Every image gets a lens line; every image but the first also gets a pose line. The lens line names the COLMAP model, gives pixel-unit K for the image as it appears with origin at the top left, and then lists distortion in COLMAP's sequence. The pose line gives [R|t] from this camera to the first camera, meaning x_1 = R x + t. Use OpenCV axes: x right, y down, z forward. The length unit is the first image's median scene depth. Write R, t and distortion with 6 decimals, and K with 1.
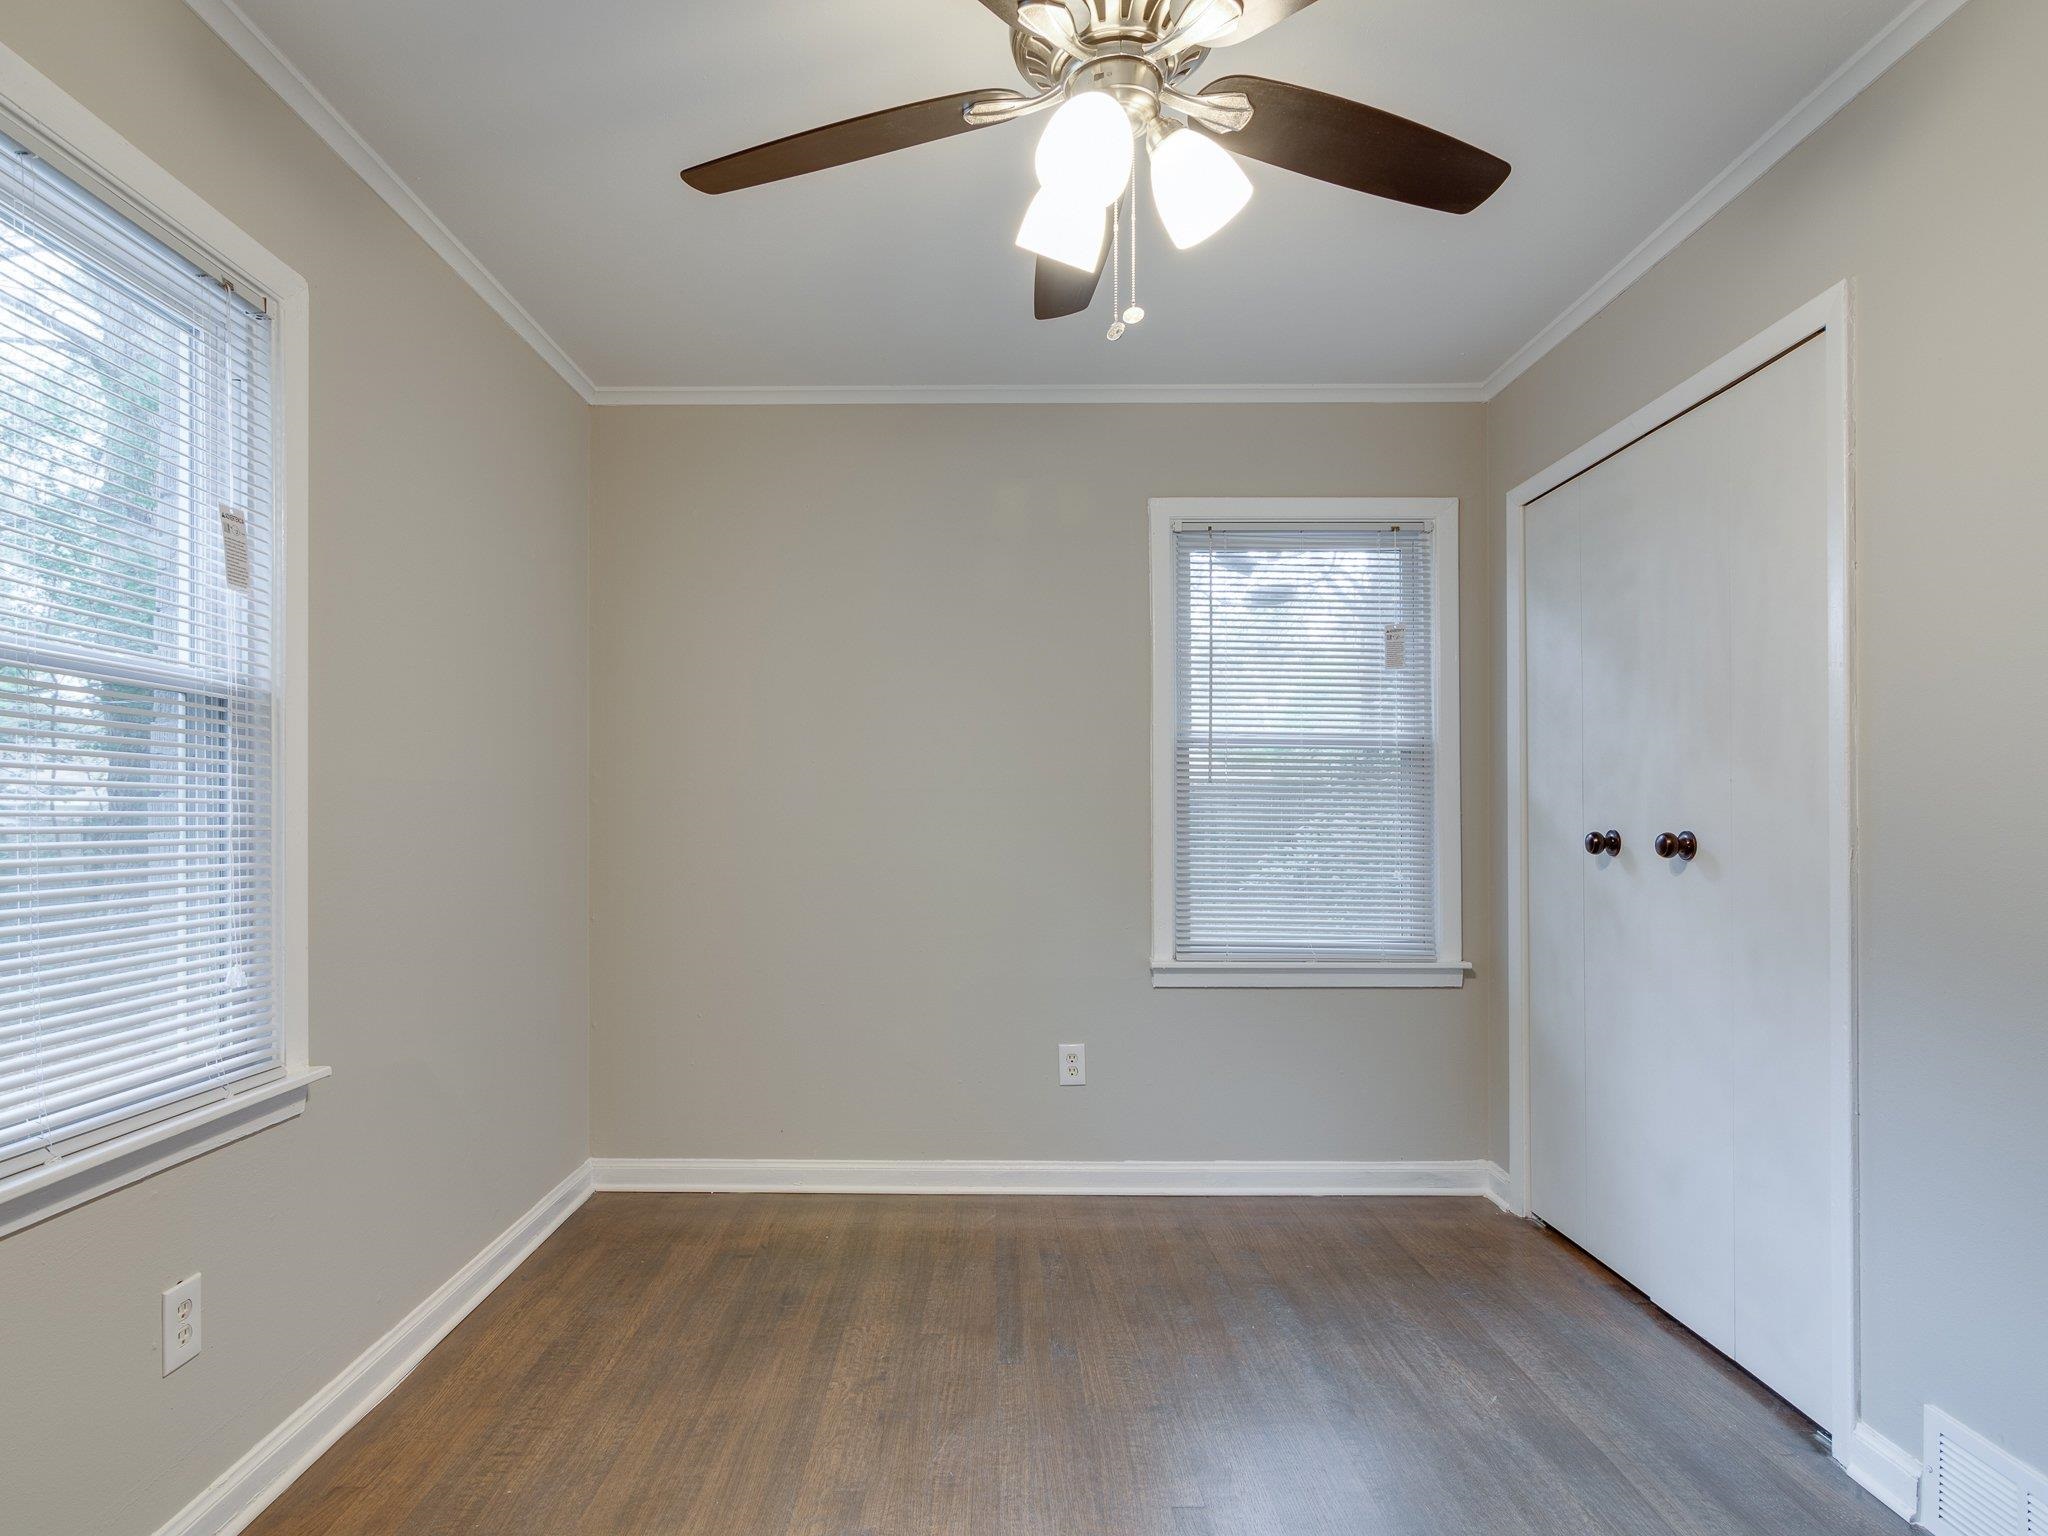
lens RADIAL K [[1159.5, 0, 1019.8], [0, 1159.5, 802.4], [0, 0, 1]] dist [-0.000203, 0.000435]
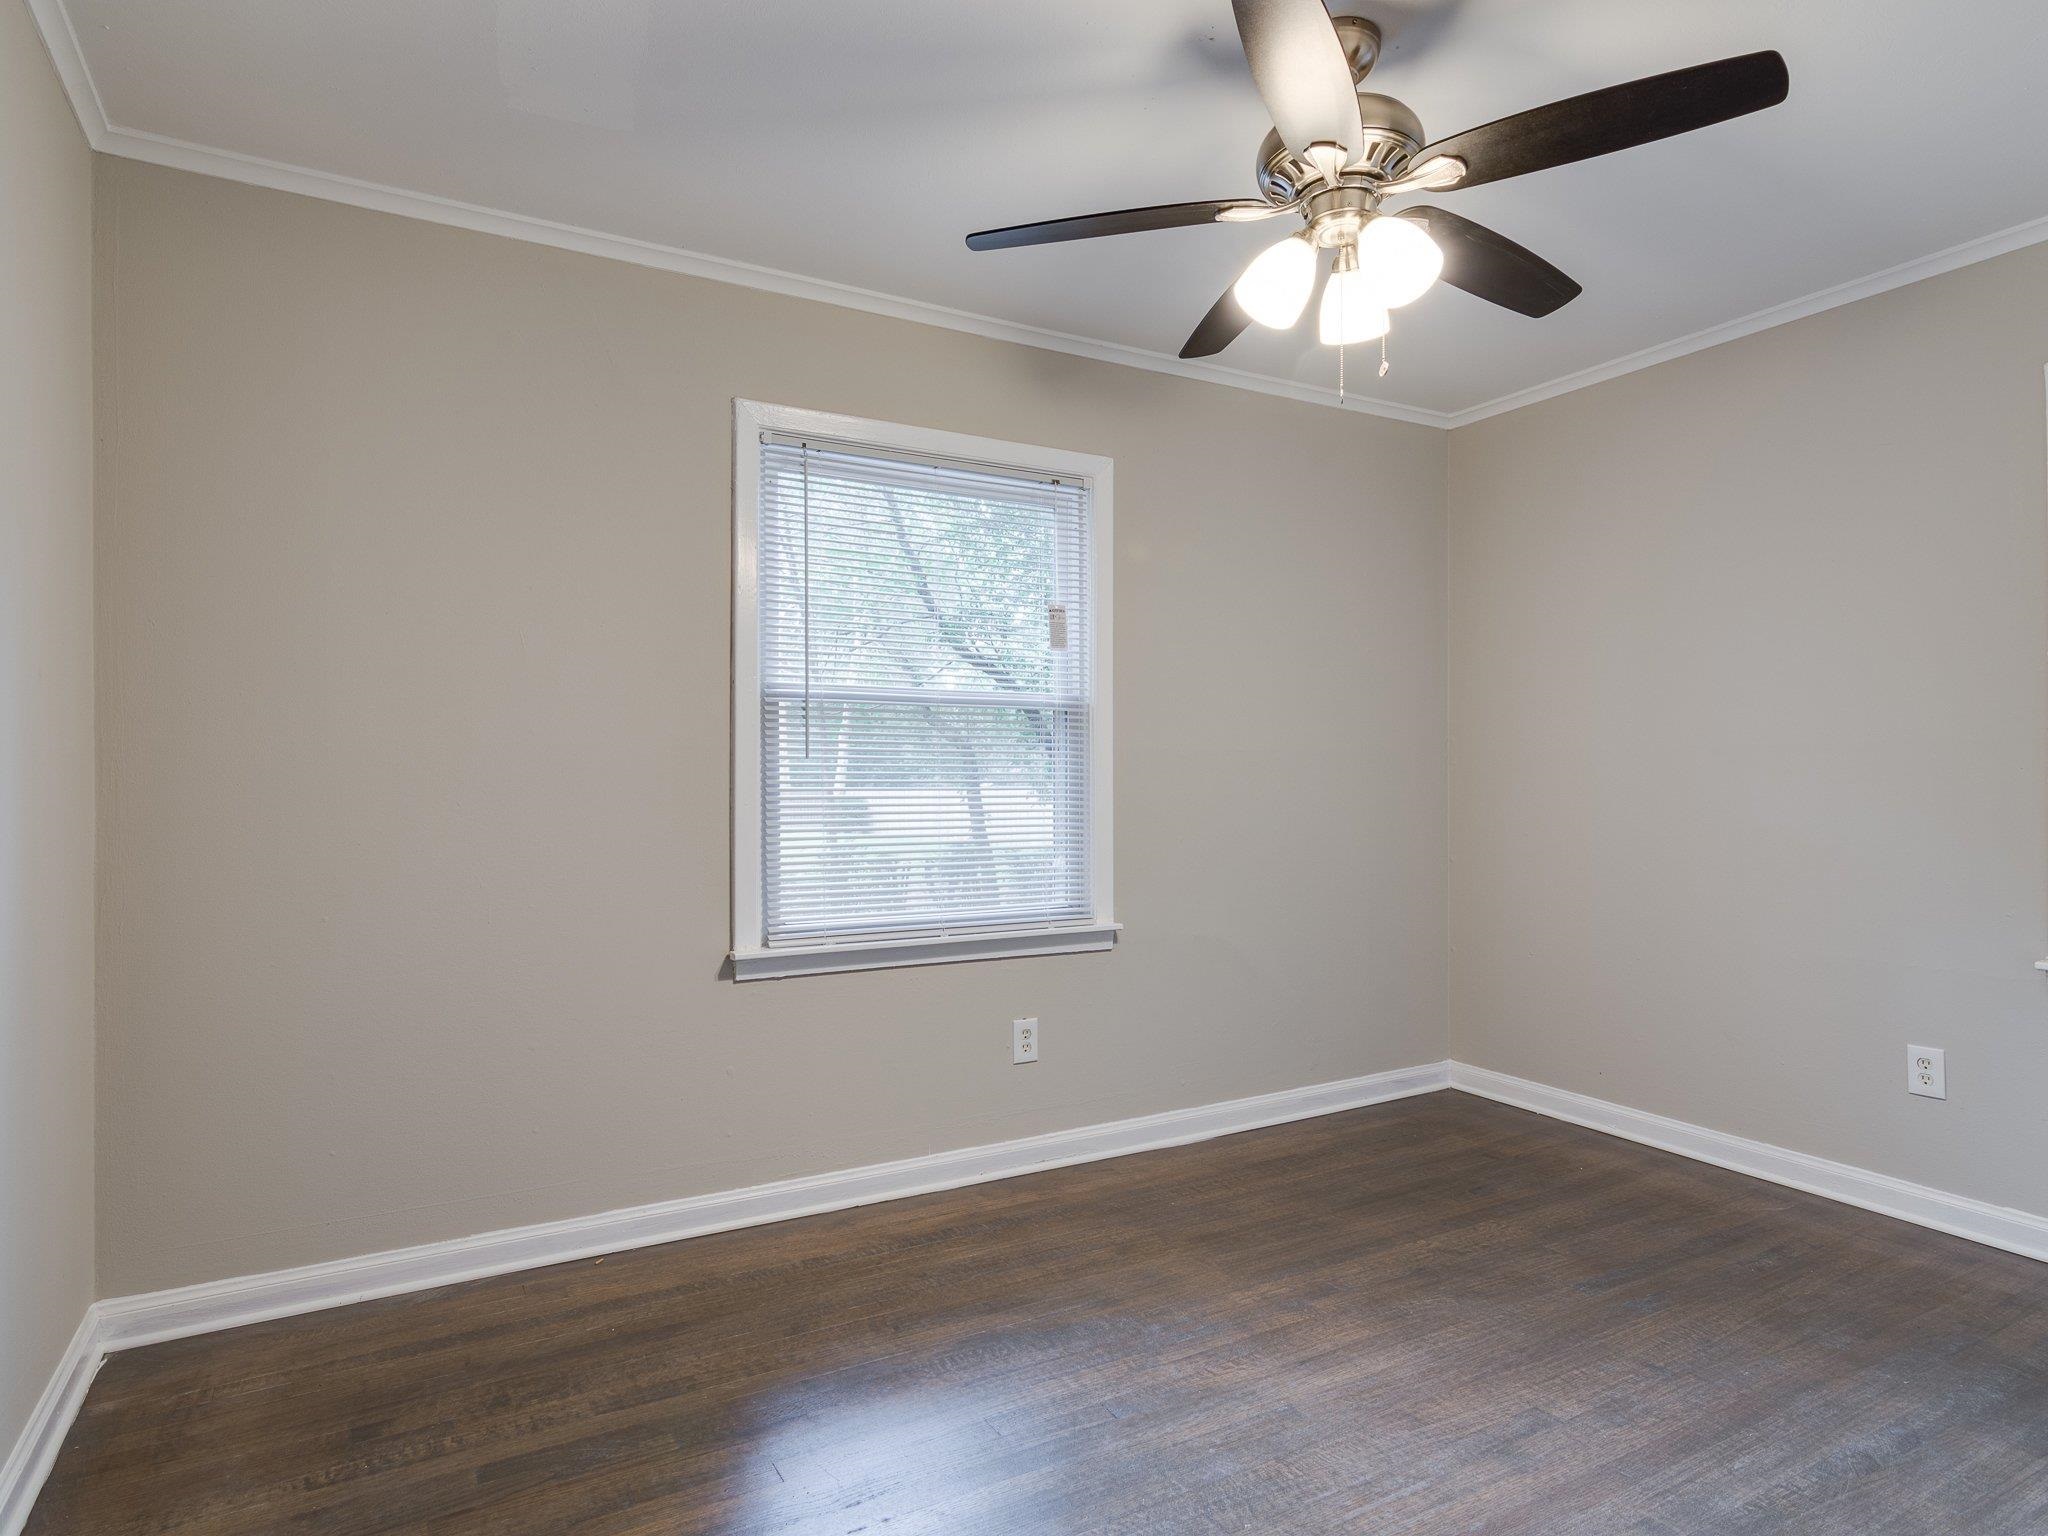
lens RADIAL K [[1132.1, 0, 1024.0], [0, 1132.1, 768.0], [0, 0, 1]] dist [0.001784, 0.002219]
pose [[0.510864, -0.006263, -0.859639, 0.619420], [0.010025, 0.999949, -0.001327, 0.002776], [0.859603, -0.007940, 0.510900, 0.036511]]
